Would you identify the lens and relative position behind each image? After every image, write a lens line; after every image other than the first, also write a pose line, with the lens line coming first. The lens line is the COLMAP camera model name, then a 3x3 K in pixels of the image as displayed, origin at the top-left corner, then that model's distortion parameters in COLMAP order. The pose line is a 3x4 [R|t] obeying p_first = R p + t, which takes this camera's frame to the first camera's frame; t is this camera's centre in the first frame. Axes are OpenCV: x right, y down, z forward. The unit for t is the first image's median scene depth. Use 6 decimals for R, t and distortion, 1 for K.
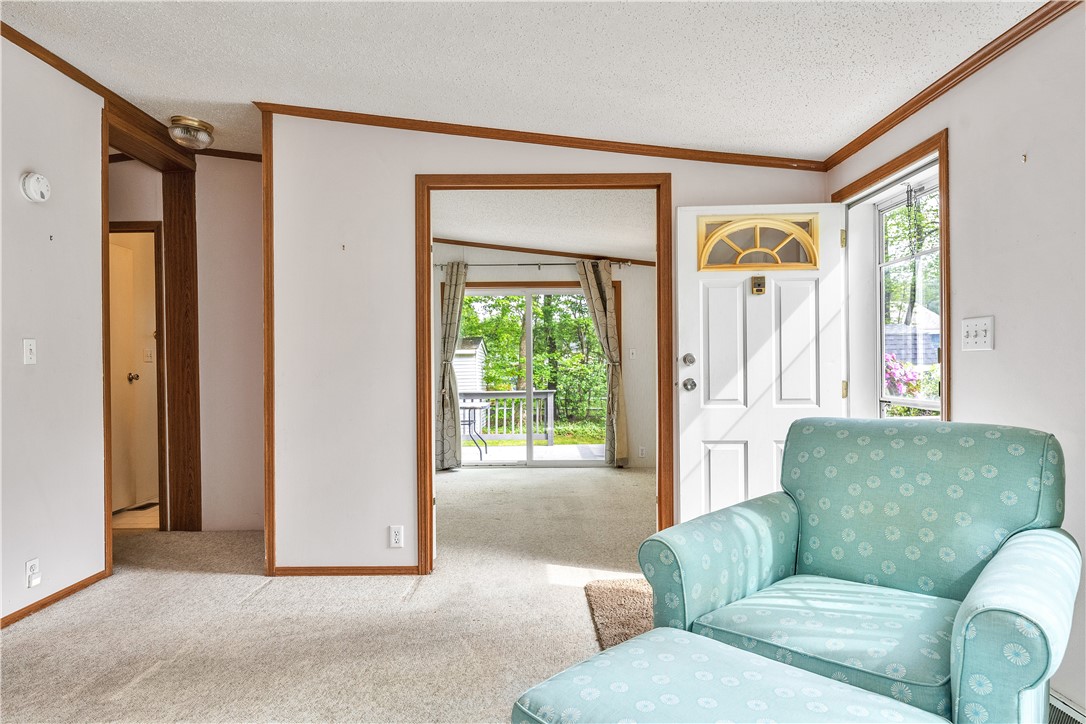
lens RADIAL K [[647.6, 0, 540.7], [0, 647.6, 366.5], [0, 0, 1]] dist [0.001670, -0.001173]
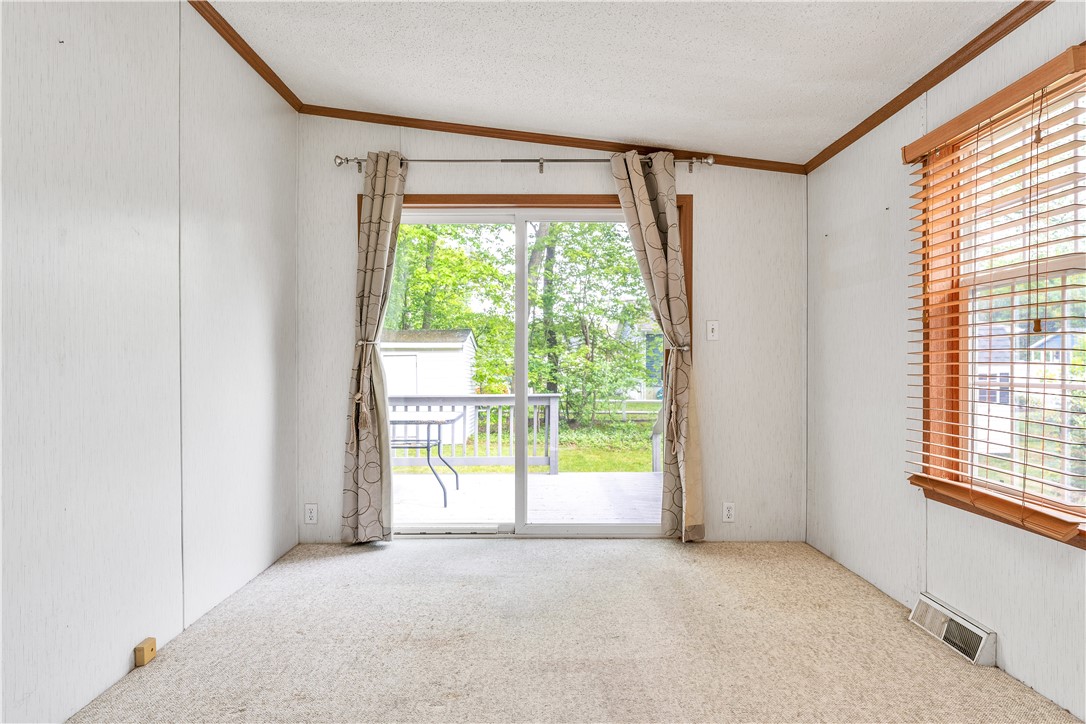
lens RADIAL K [[647.6, 0, 540.7], [0, 647.6, 366.5], [0, 0, 1]] dist [0.001670, -0.001173]
pose [[0.999956, 0.008649, 0.003750, -0.003014], [-0.008650, 0.999963, 0.000373, 0.011540], [-0.003747, -0.000405, 0.999993, 0.460471]]
